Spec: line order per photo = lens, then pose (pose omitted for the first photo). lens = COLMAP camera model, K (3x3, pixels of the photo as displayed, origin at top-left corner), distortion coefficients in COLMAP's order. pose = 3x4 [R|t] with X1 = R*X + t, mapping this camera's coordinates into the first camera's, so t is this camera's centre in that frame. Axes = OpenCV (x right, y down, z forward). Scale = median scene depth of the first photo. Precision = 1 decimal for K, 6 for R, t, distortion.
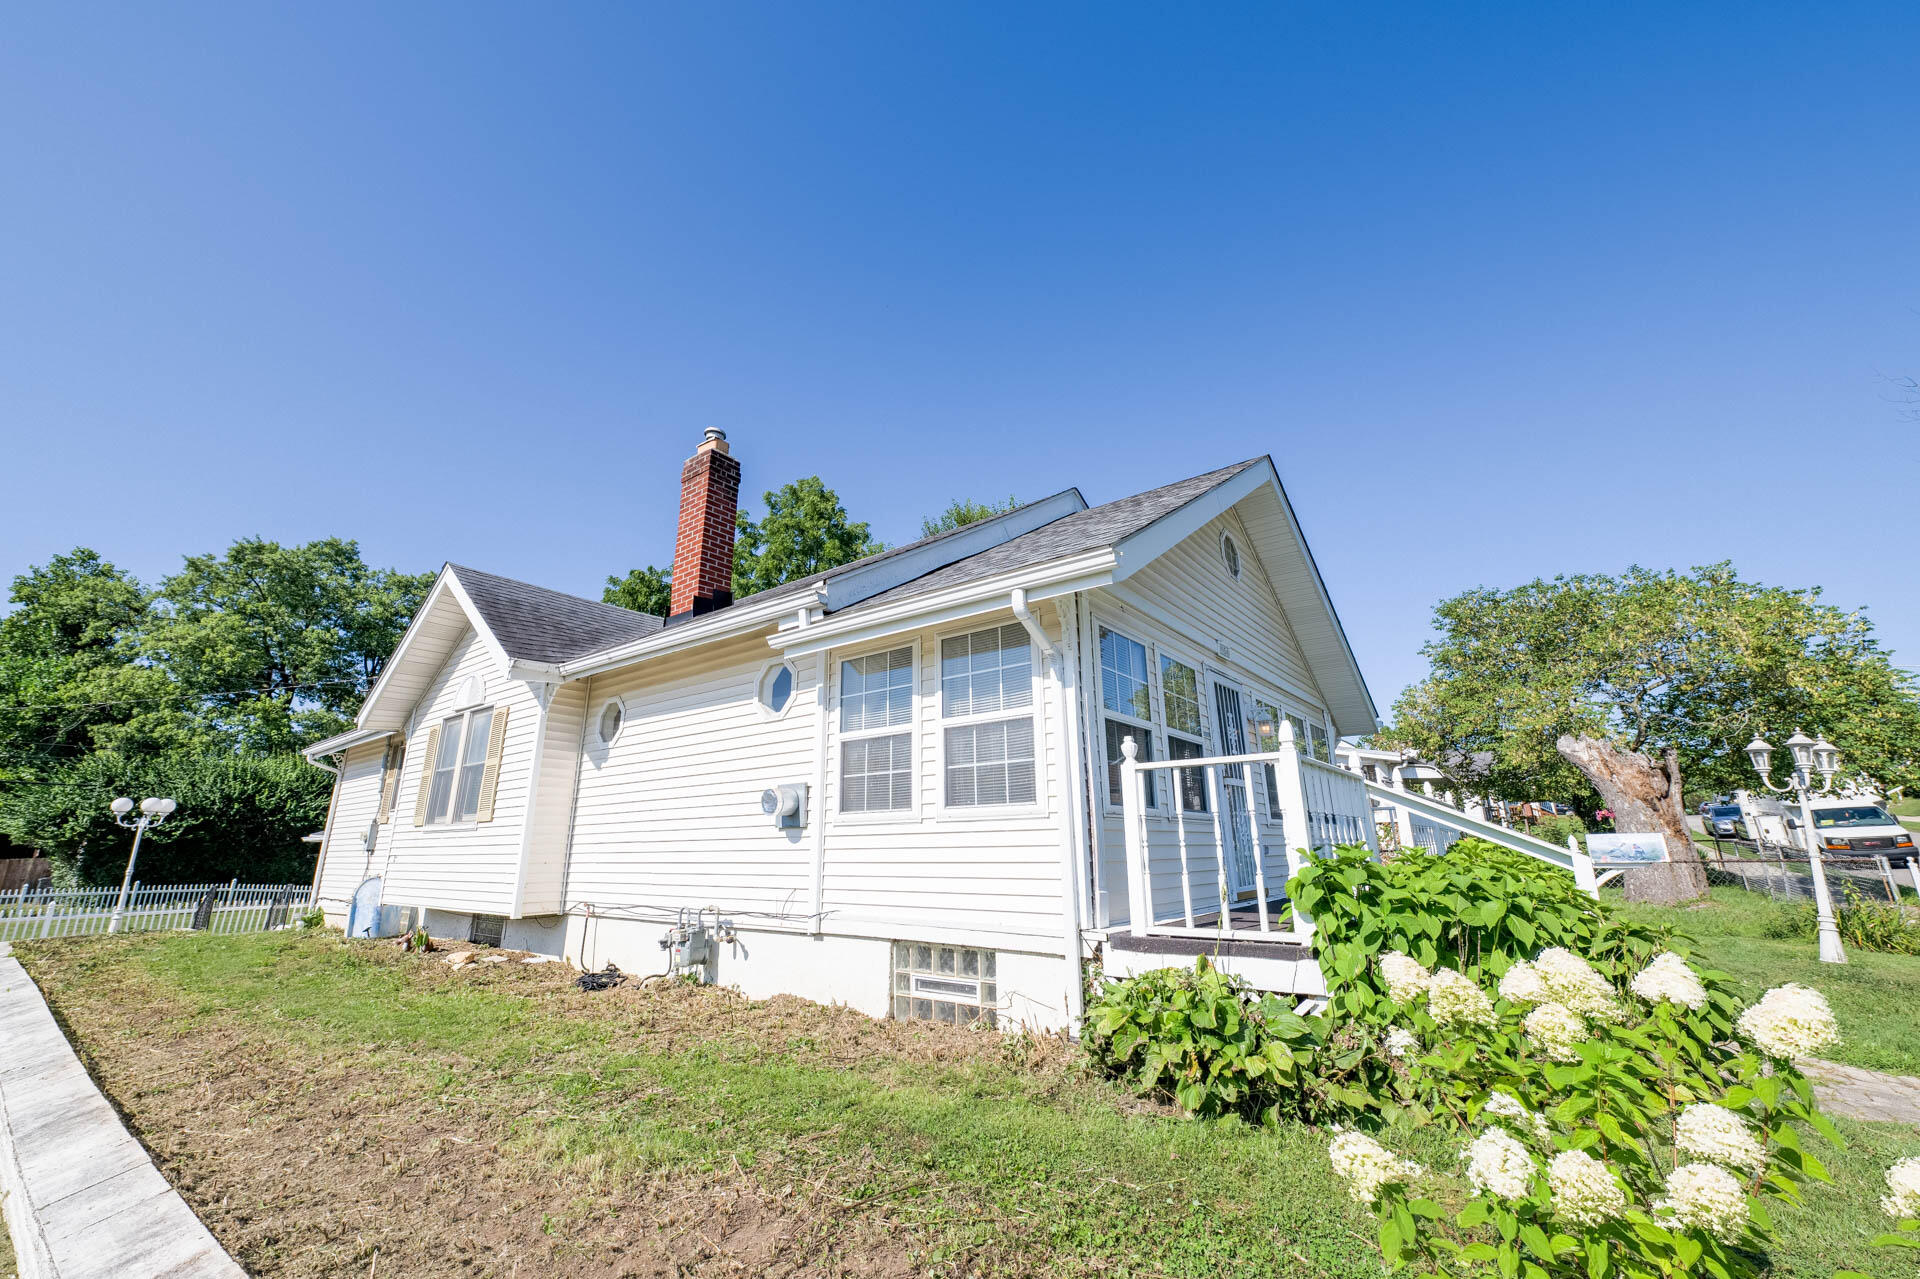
lens RADIAL K [[747.9, 0, 951.1], [0, 747.9, 645.8], [0, 0, 1]] dist [-0.001025, -0.000575]
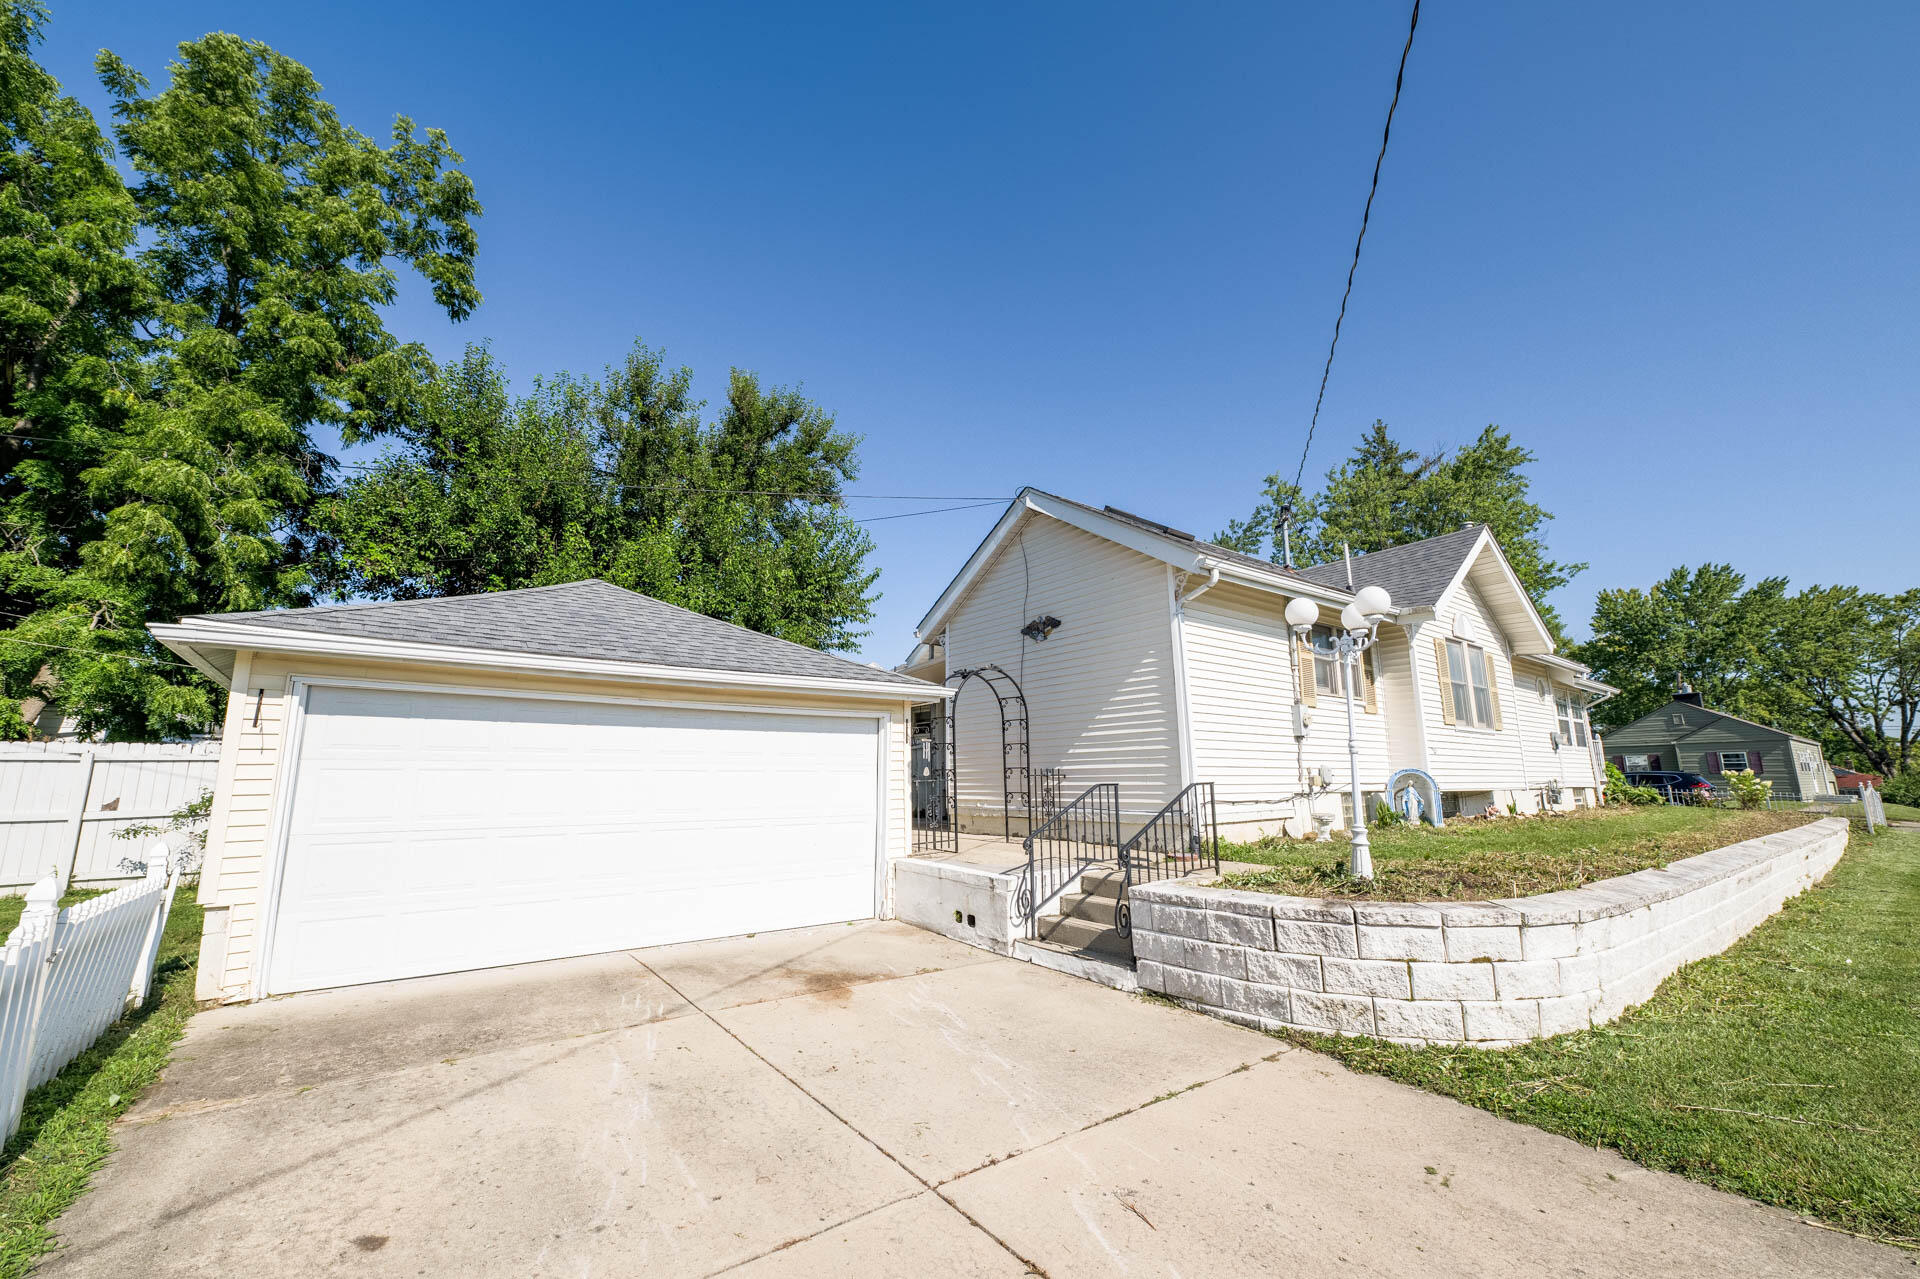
lens RADIAL K [[747.9, 0, 941.8], [0, 747.9, 646.9], [0, 0, 1]] dist [-0.001025, -0.000575]
pose [[0.273536, 0.184322, 0.944036, -1.719347], [-0.256313, 0.959947, -0.113161, 0.383139], [-0.927082, -0.211015, 0.309824, 1.161691]]
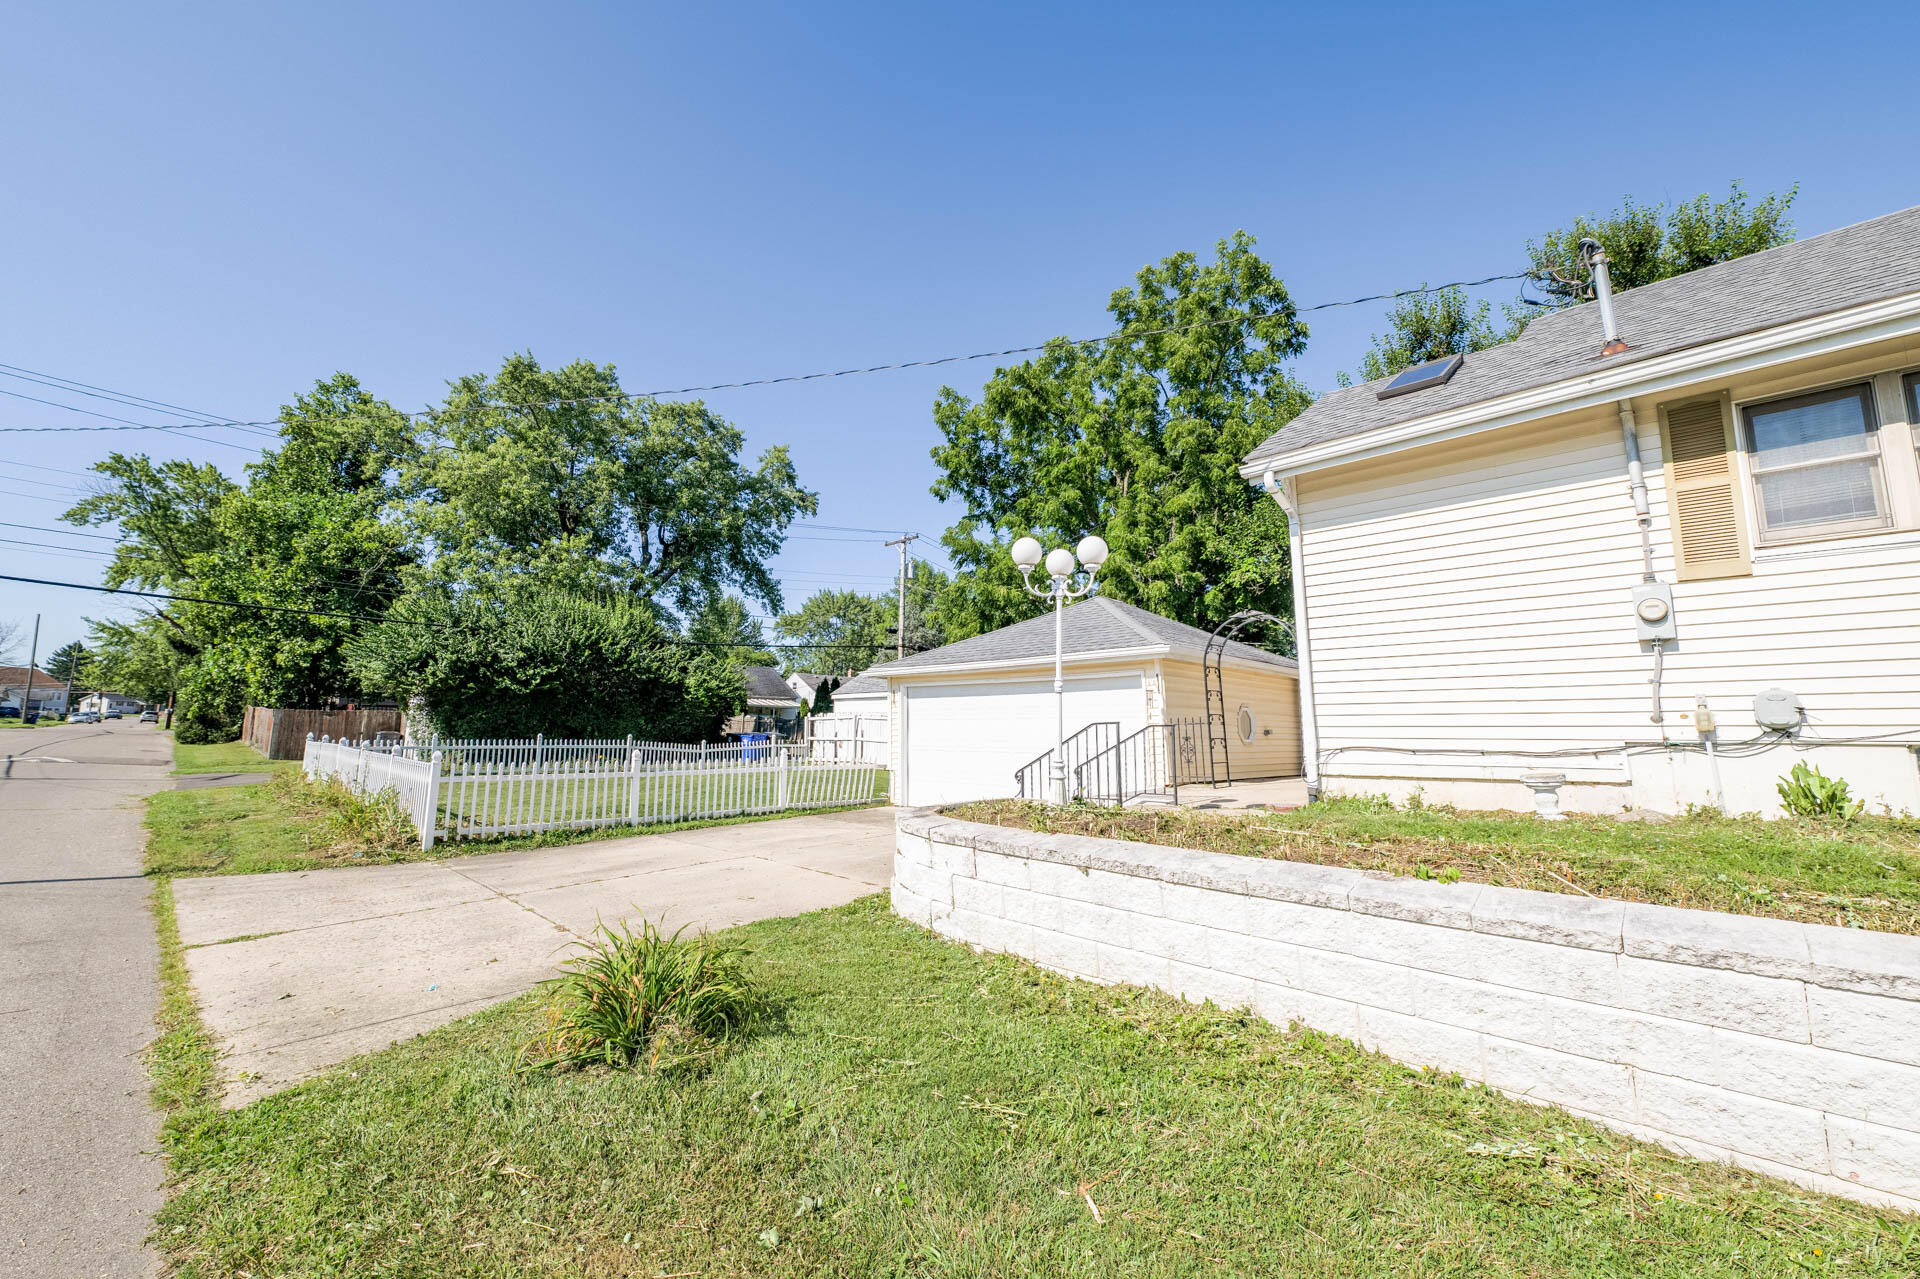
lens RADIAL K [[747.9, 0, 956.6], [0, 747.9, 638.6], [0, 0, 1]] dist [-0.001025, -0.000575]
pose [[0.994502, 0.007920, -0.104421, -1.161018], [0.006813, 0.990130, 0.139988, 0.211221], [0.104499, -0.139930, 0.984632, 0.534232]]
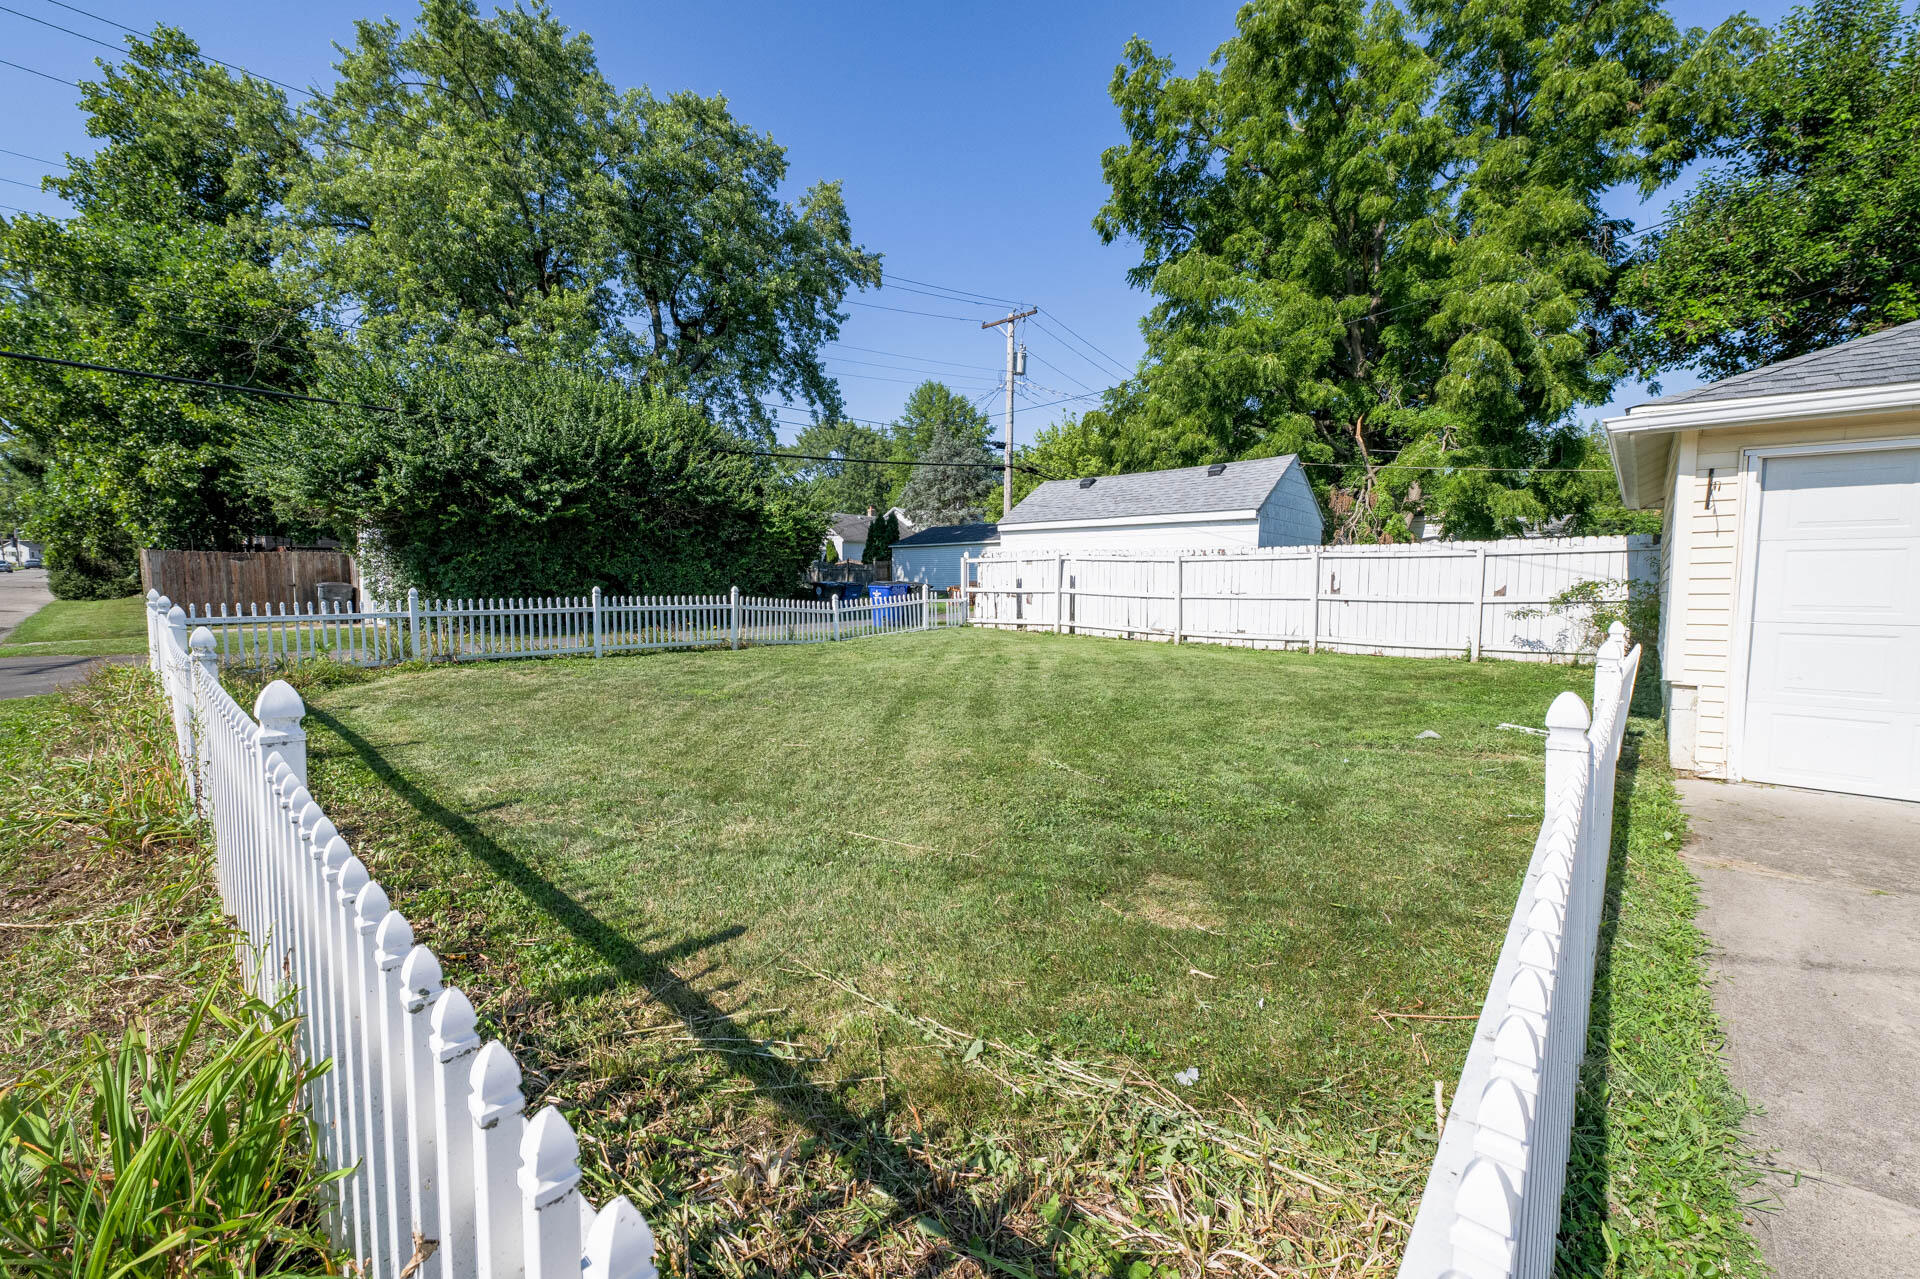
lens RADIAL K [[747.9, 0, 948.1], [0, 747.9, 644.4], [0, 0, 1]] dist [-0.001025, -0.000575]
pose [[0.997264, 0.022446, -0.070432, -1.760015], [0.003360, 0.938036, 0.346522, 0.394062], [0.073846, -0.345811, 0.935394, 1.183971]]
